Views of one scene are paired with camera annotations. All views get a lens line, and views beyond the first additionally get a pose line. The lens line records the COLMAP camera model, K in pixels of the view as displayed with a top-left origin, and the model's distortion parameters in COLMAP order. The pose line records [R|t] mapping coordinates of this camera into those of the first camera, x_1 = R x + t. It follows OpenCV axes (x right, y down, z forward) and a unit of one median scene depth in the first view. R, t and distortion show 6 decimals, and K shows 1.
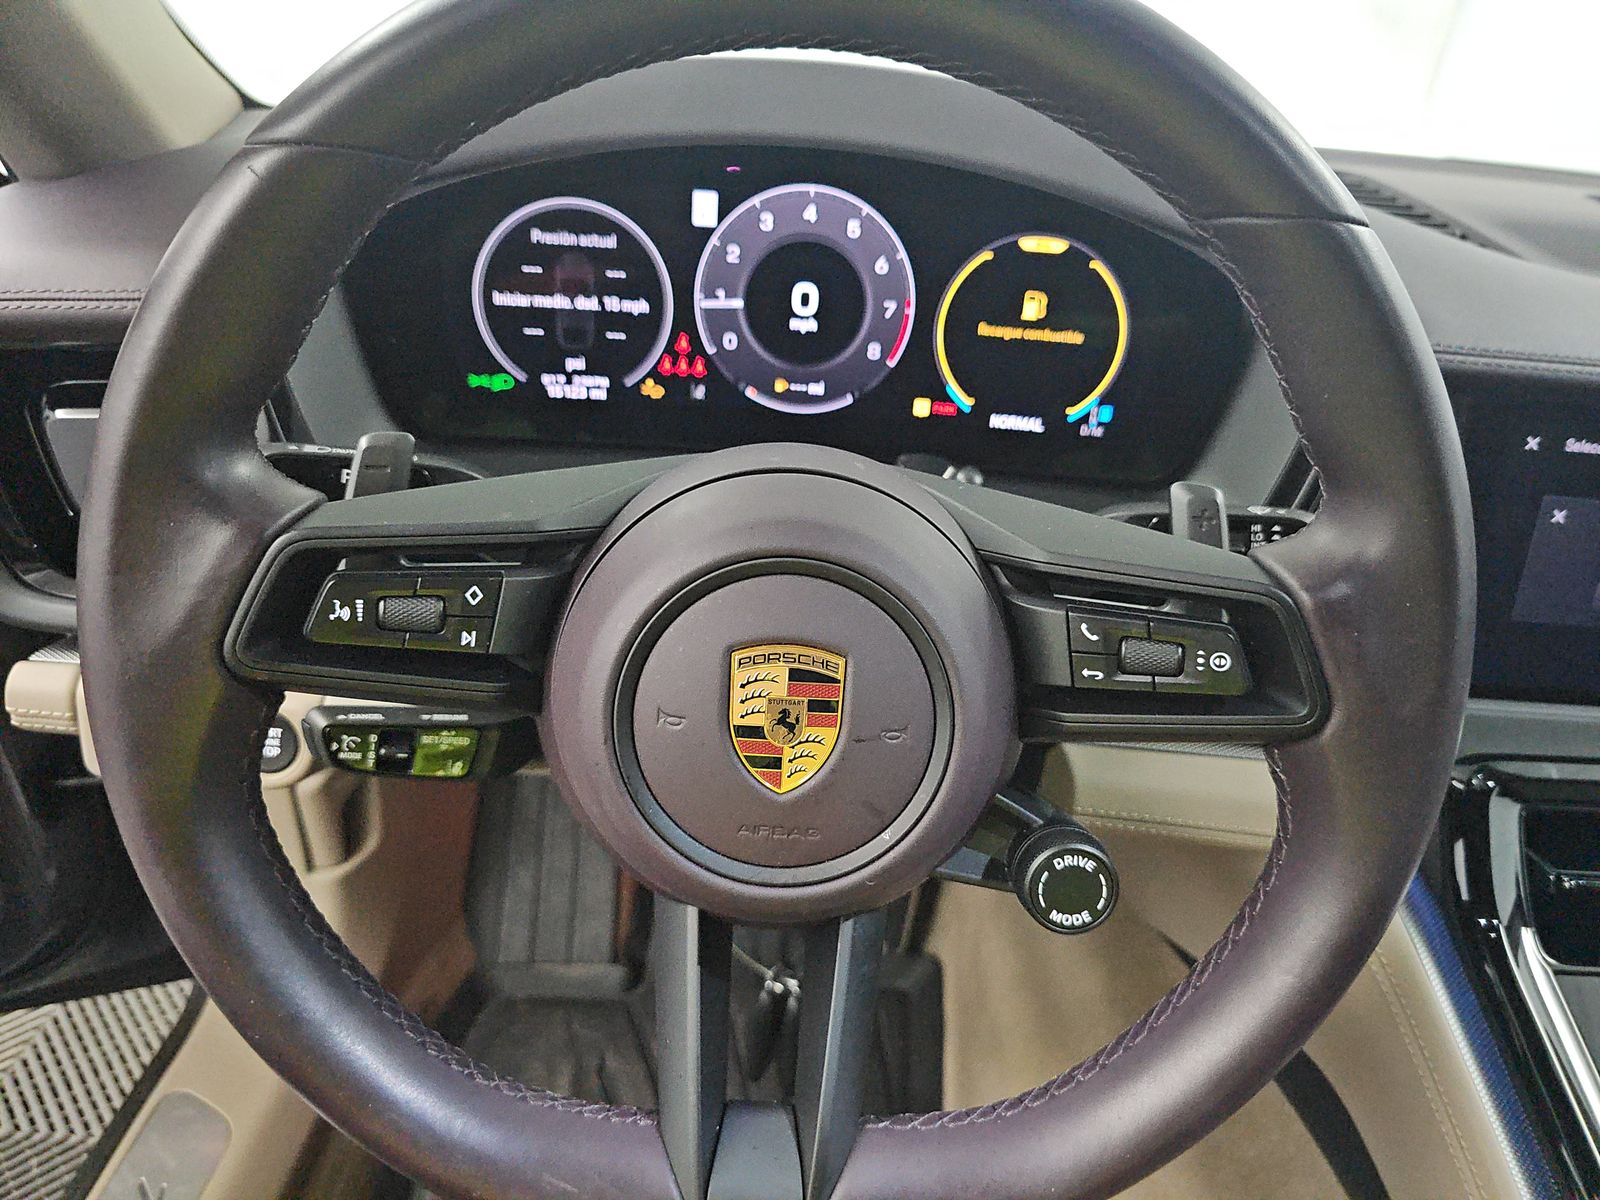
lens RADIAL K [[1081.8, 0, 800.0], [0, 1081.8, 600.0], [0, 0, 1]] dist [-0.003569, -0.001685]
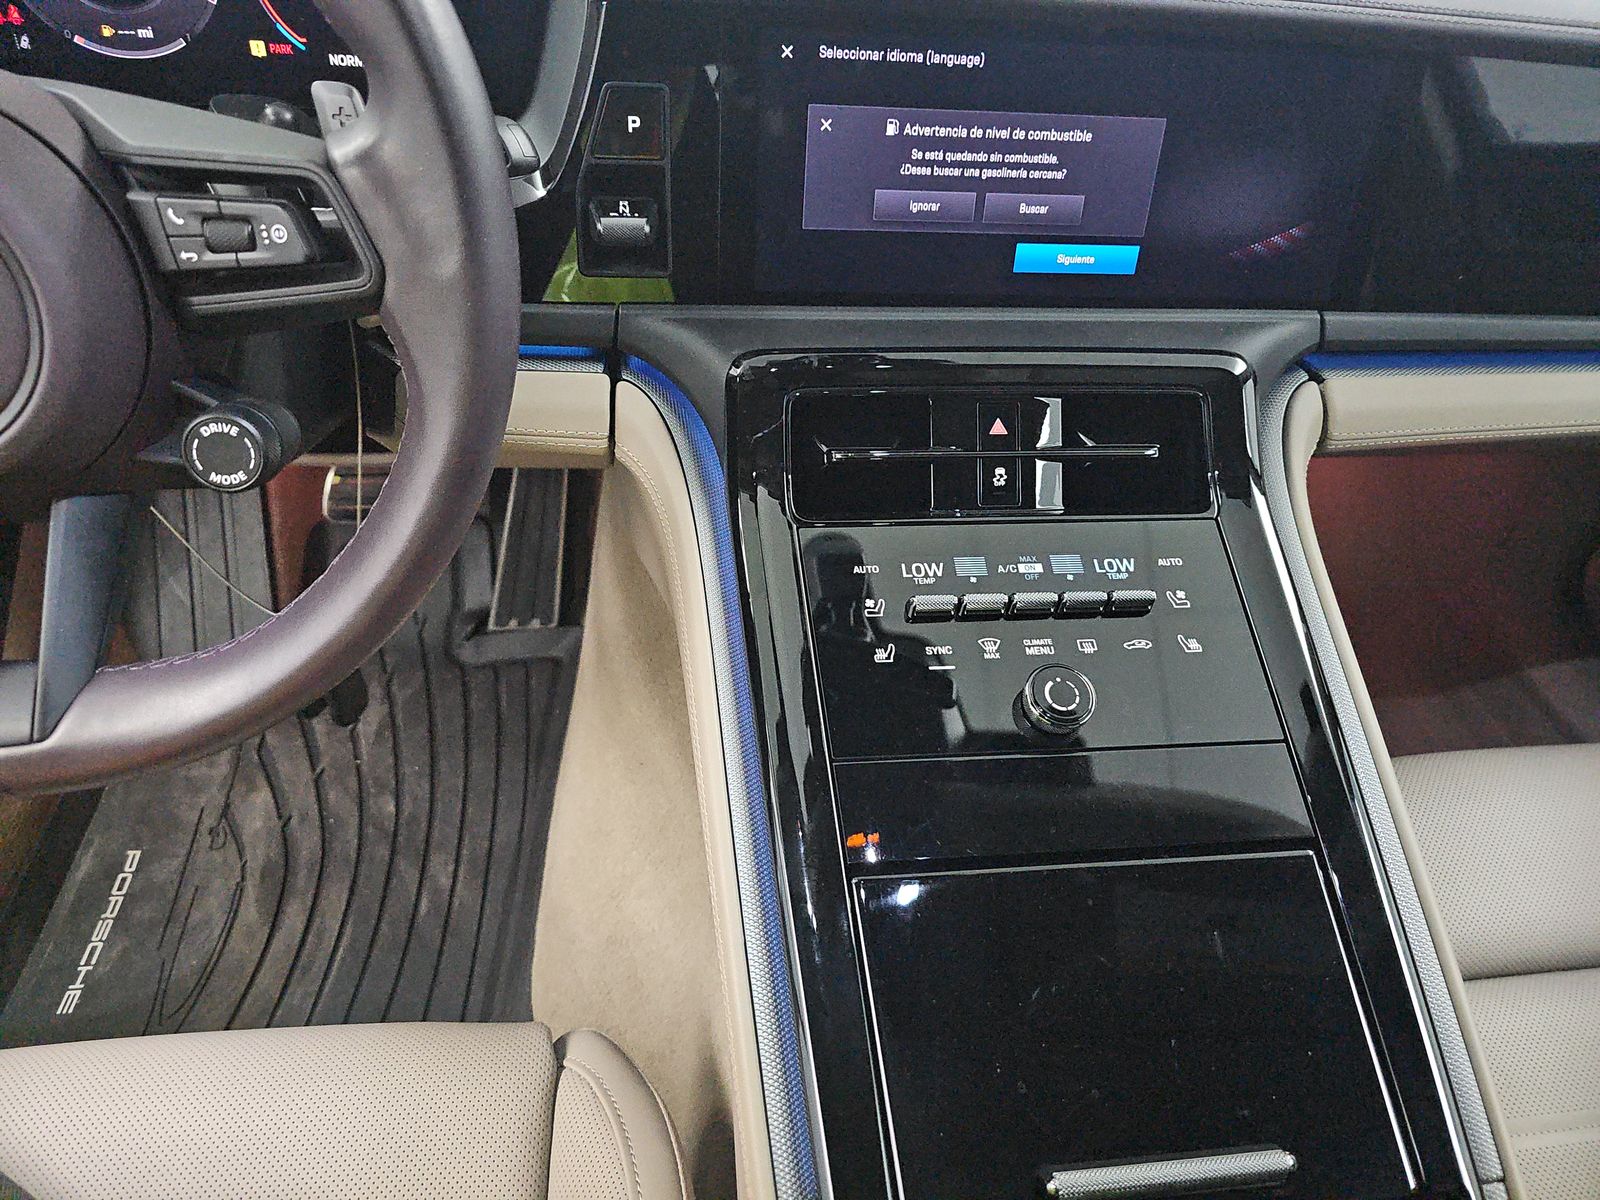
lens RADIAL K [[1069.4, 0, 800.0], [0, 1069.4, 600.0], [0, 0, 1]] dist [-0.009398, -0.005059]
pose [[0.992506, -0.082931, 0.089748, 0.750656], [0.060029, 0.970613, 0.233039, 0.190318], [-0.106437, -0.225905, 0.968317, -0.214926]]
